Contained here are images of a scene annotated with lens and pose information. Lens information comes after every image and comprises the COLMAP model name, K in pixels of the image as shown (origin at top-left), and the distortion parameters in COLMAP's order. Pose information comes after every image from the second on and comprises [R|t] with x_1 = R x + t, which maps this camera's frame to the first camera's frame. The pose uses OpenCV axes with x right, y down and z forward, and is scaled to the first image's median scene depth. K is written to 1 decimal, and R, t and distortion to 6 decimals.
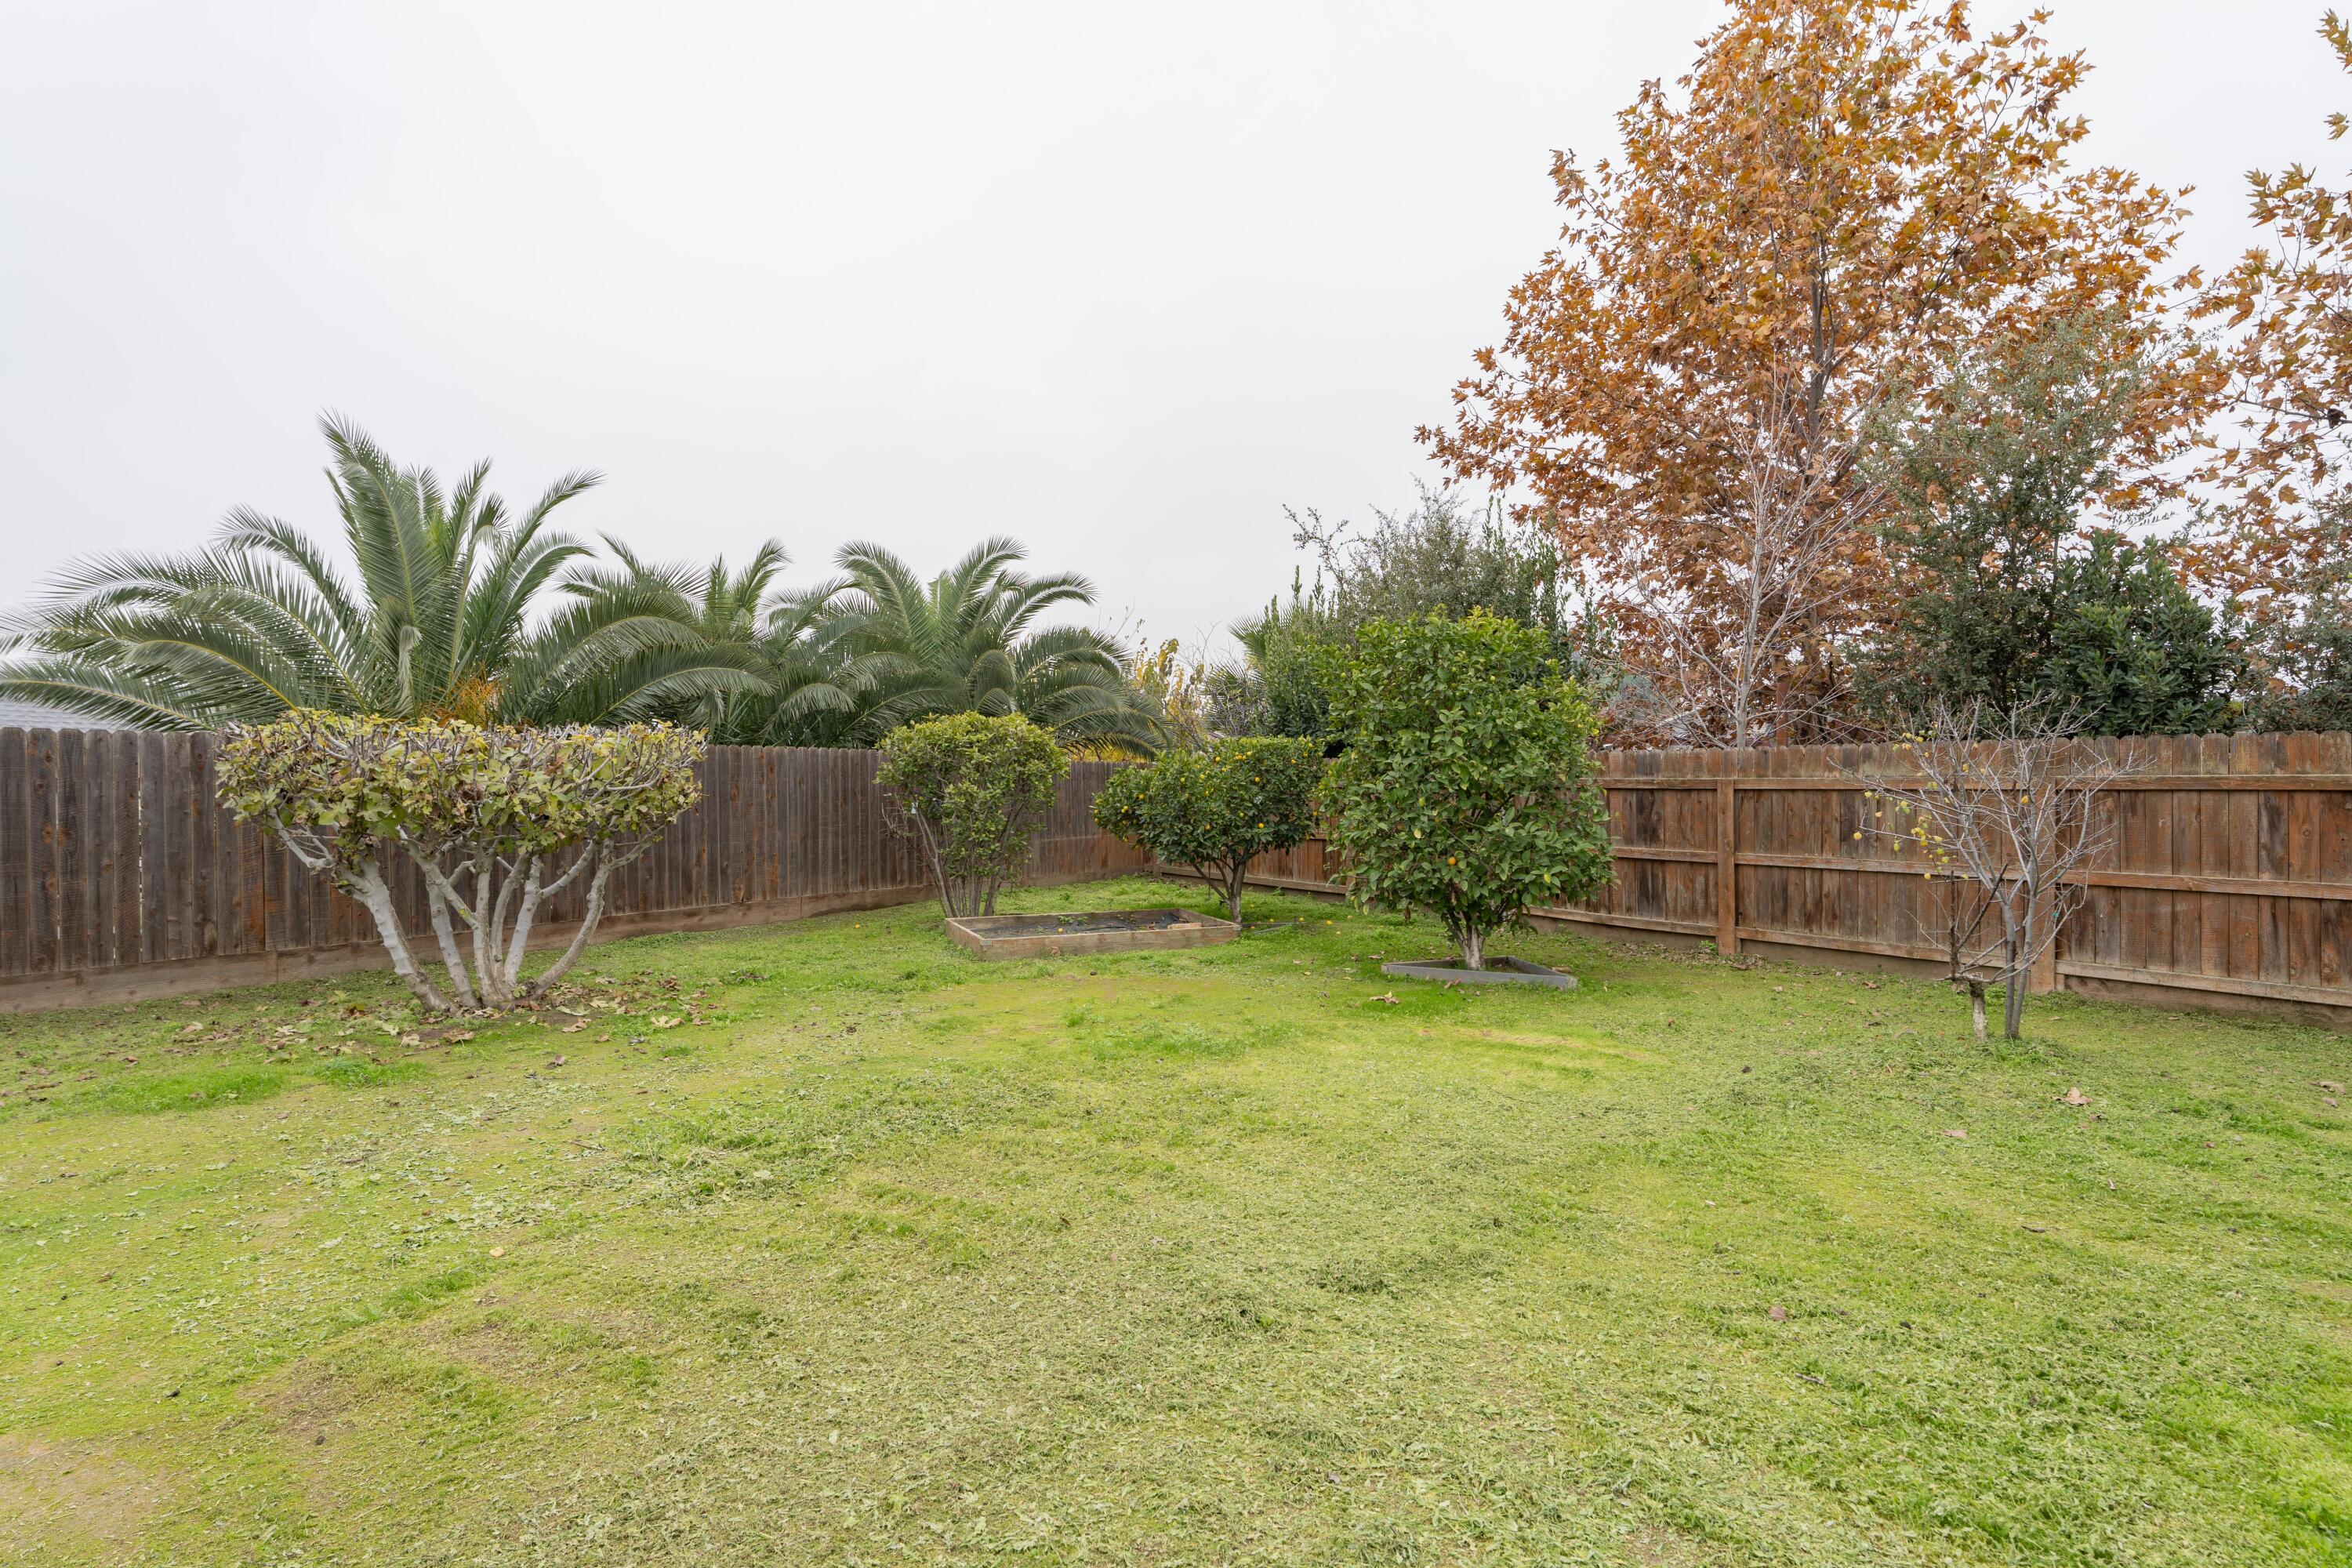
lens RADIAL K [[1250.8, 0, 1164.8], [0, 1250.8, 798.9], [0, 0, 1]] dist [0.003030, -0.006770]
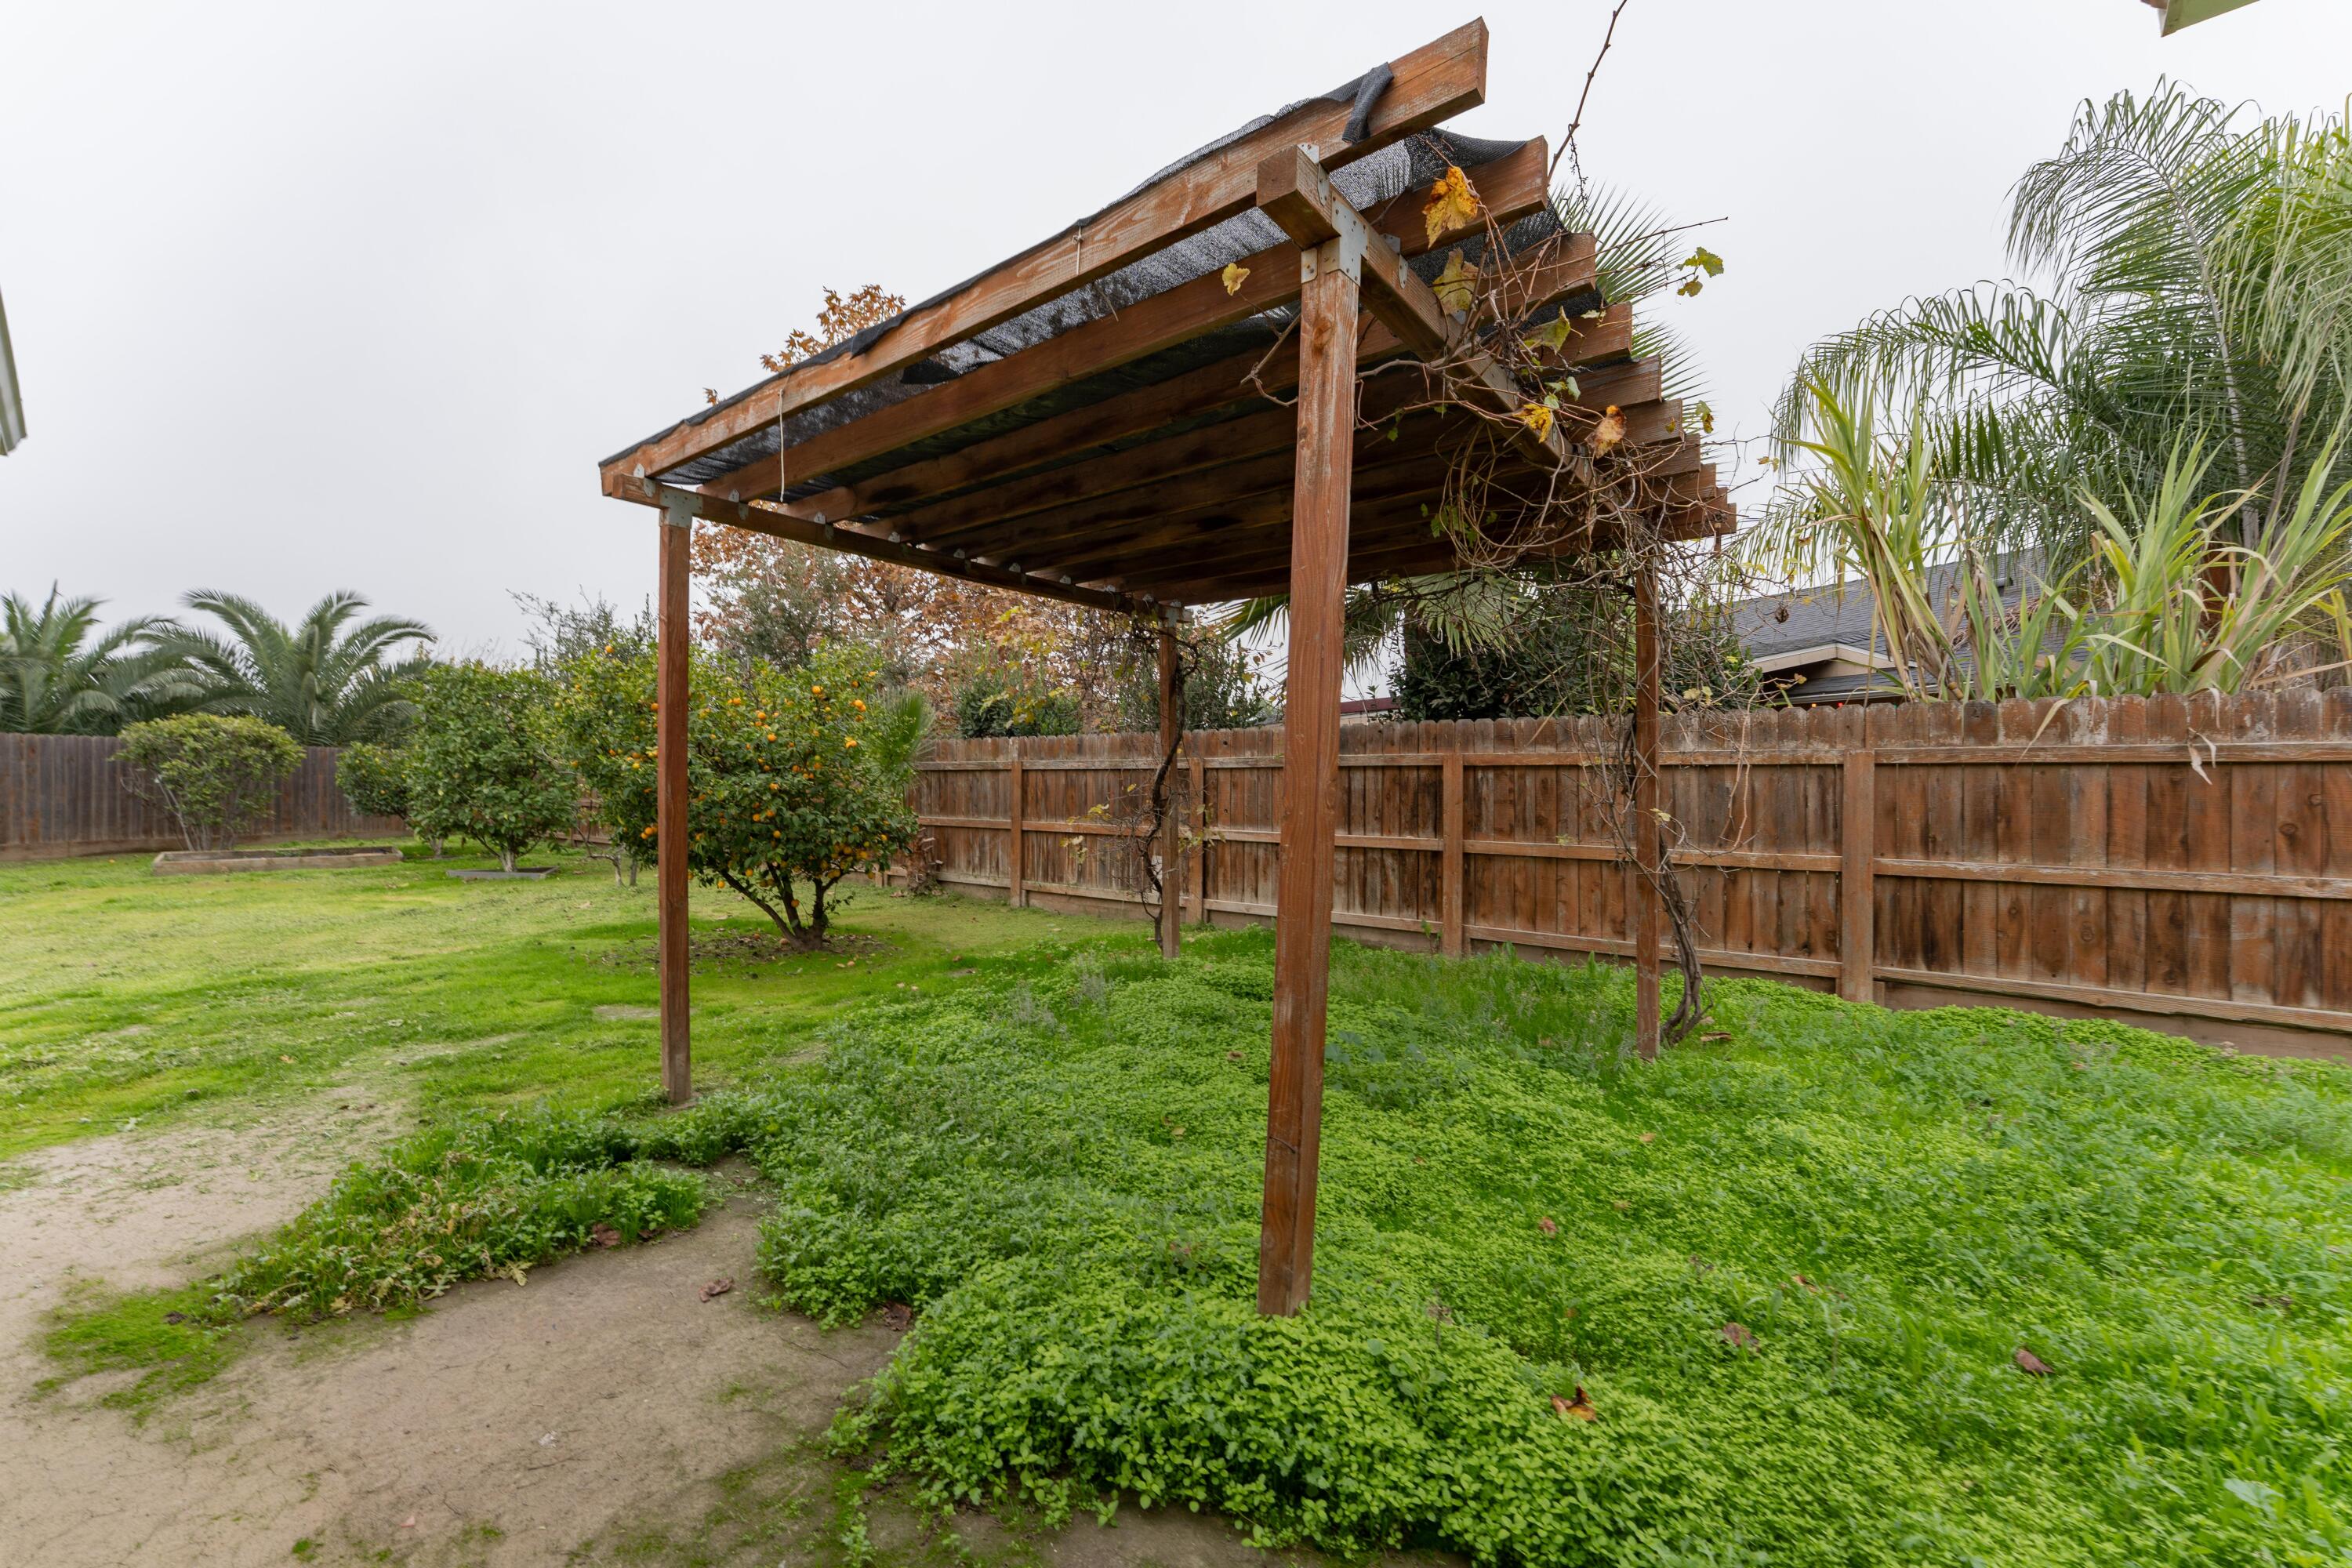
lens RADIAL K [[932.3, 0, 1176.0], [0, 932.3, 784.0], [0, 0, 1]] dist [0.001292, -0.000040]
pose [[0.945588, 0.011889, 0.325150, 0.682598], [-0.006772, 0.999835, -0.016865, 0.029240], [-0.325297, 0.013745, 0.945512, -0.495293]]
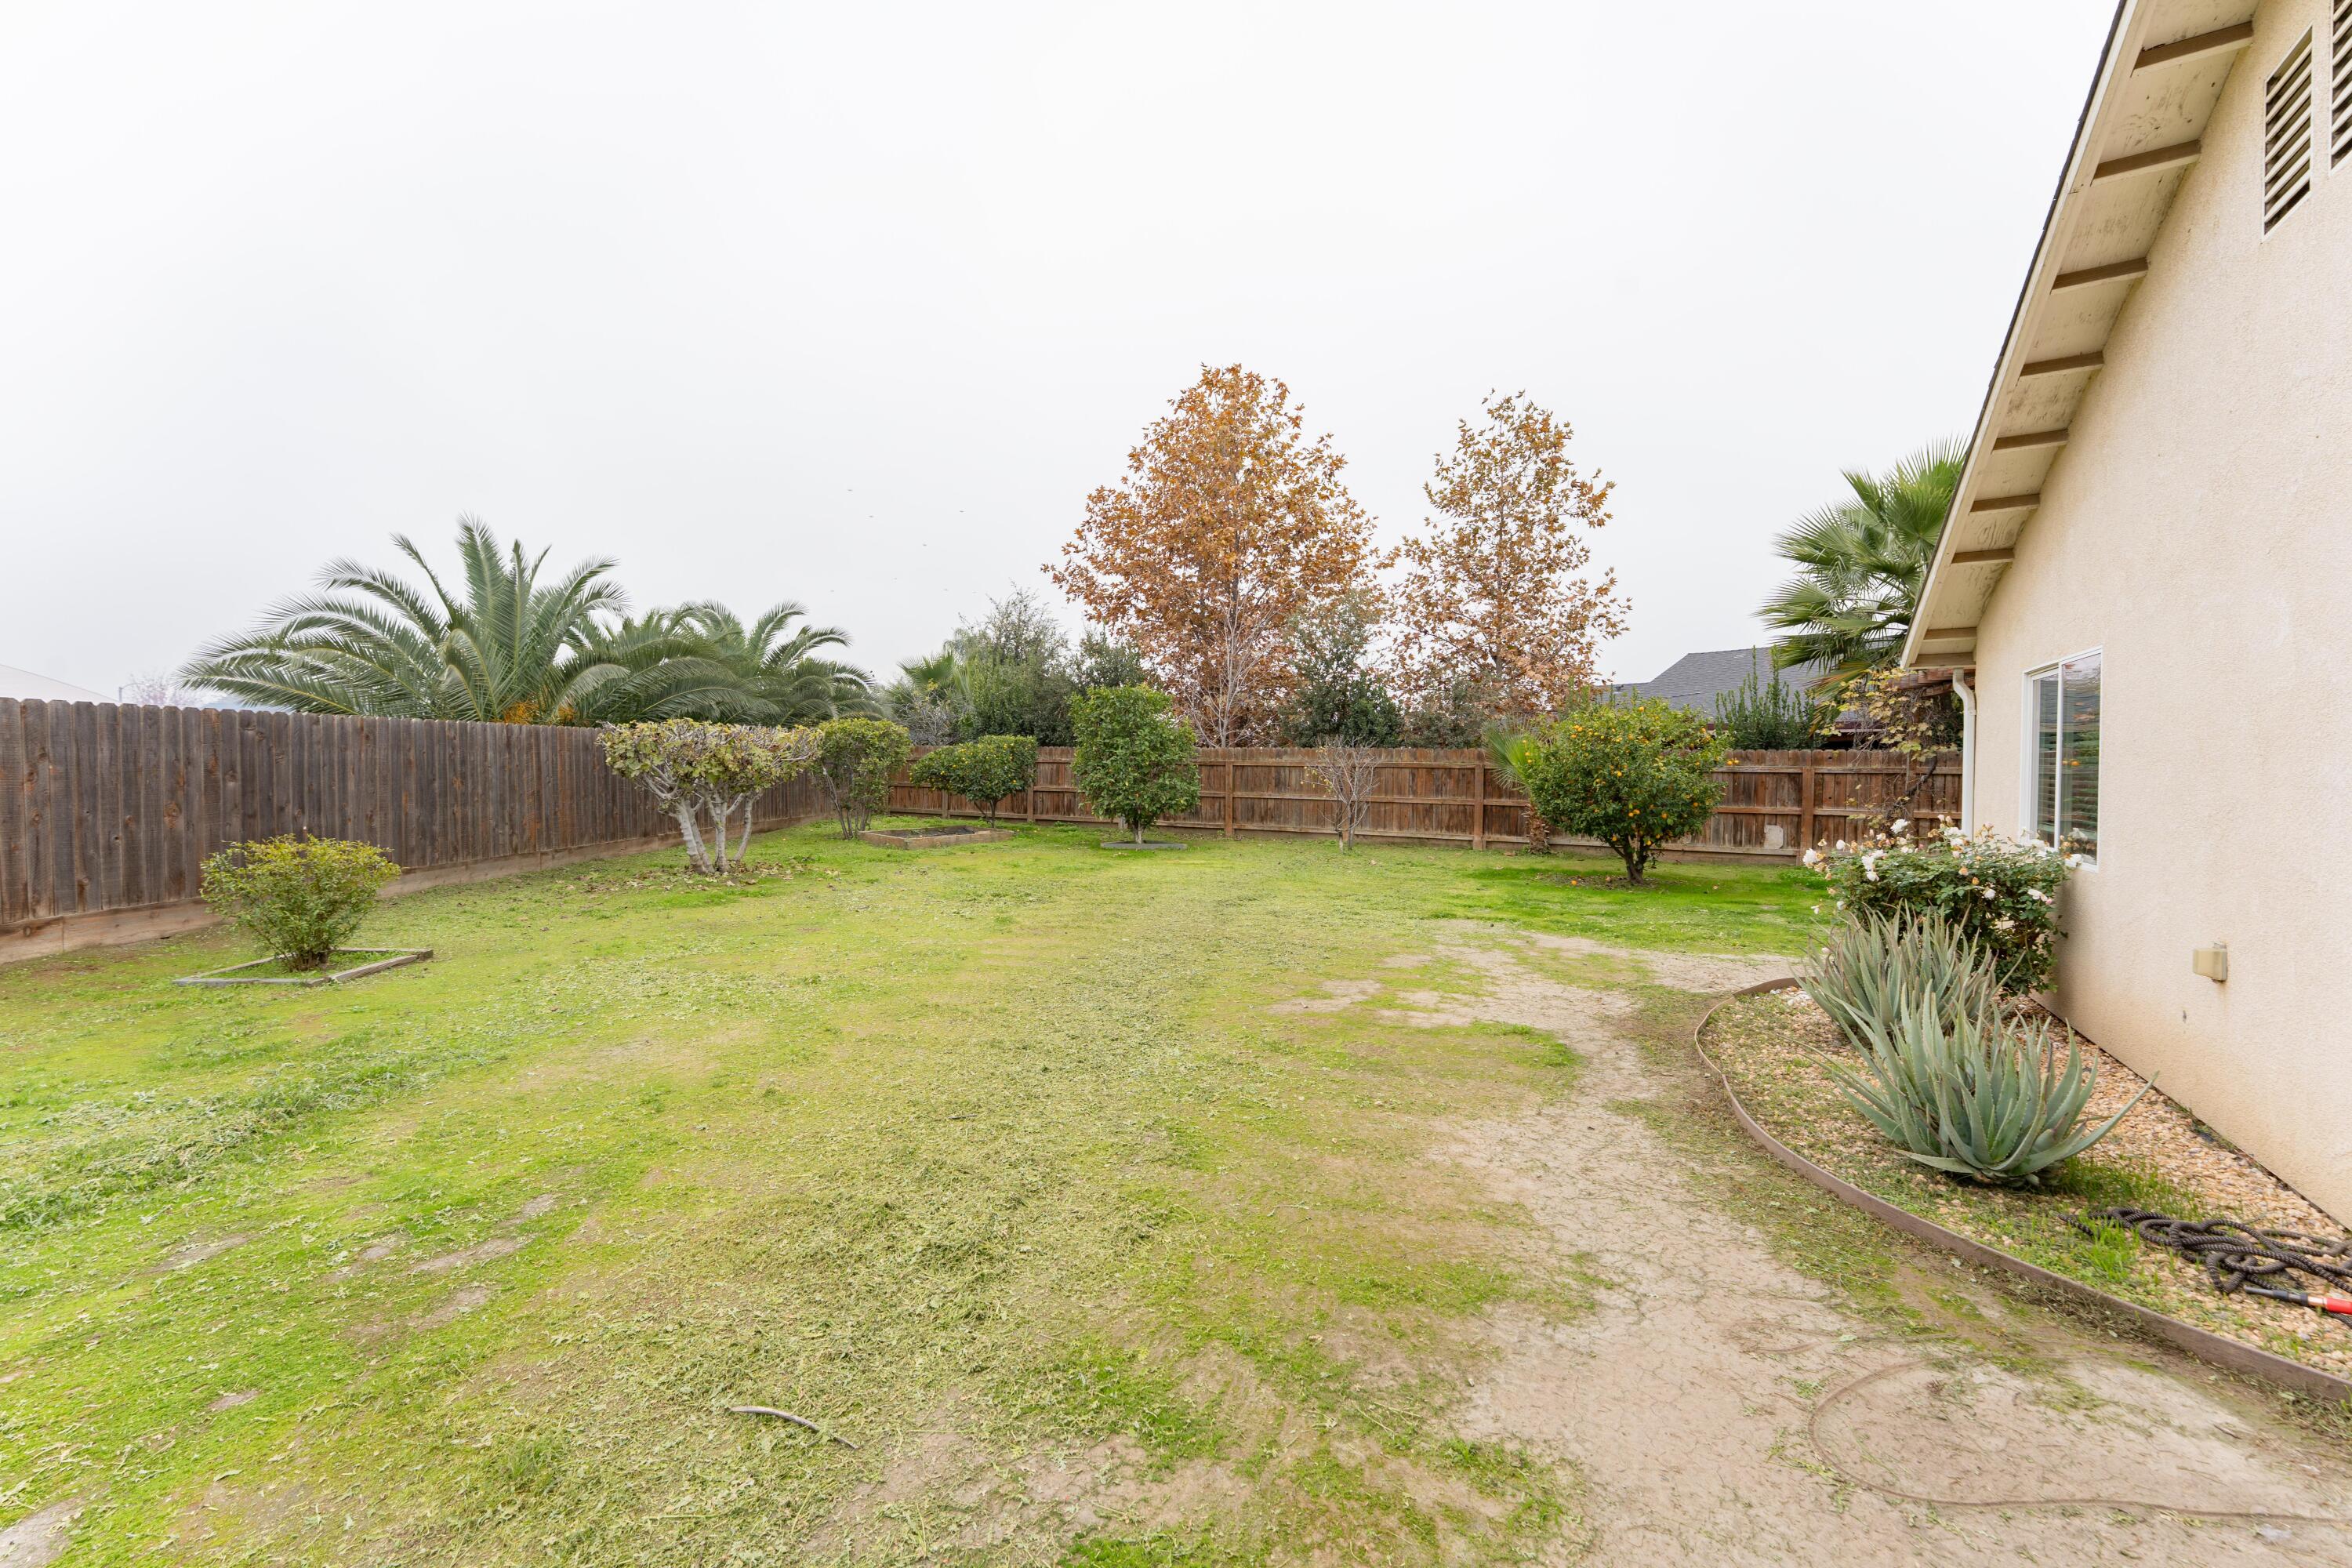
lens RADIAL K [[932.3, 0, 1176.0], [0, 932.3, 784.0], [0, 0, 1]] dist [0.001292, -0.000040]
pose [[0.866216, -0.000342, 0.499669, -0.523935], [-0.007513, 0.999878, 0.013709, 0.004659], [-0.499613, -0.015629, 0.866108, -0.473112]]
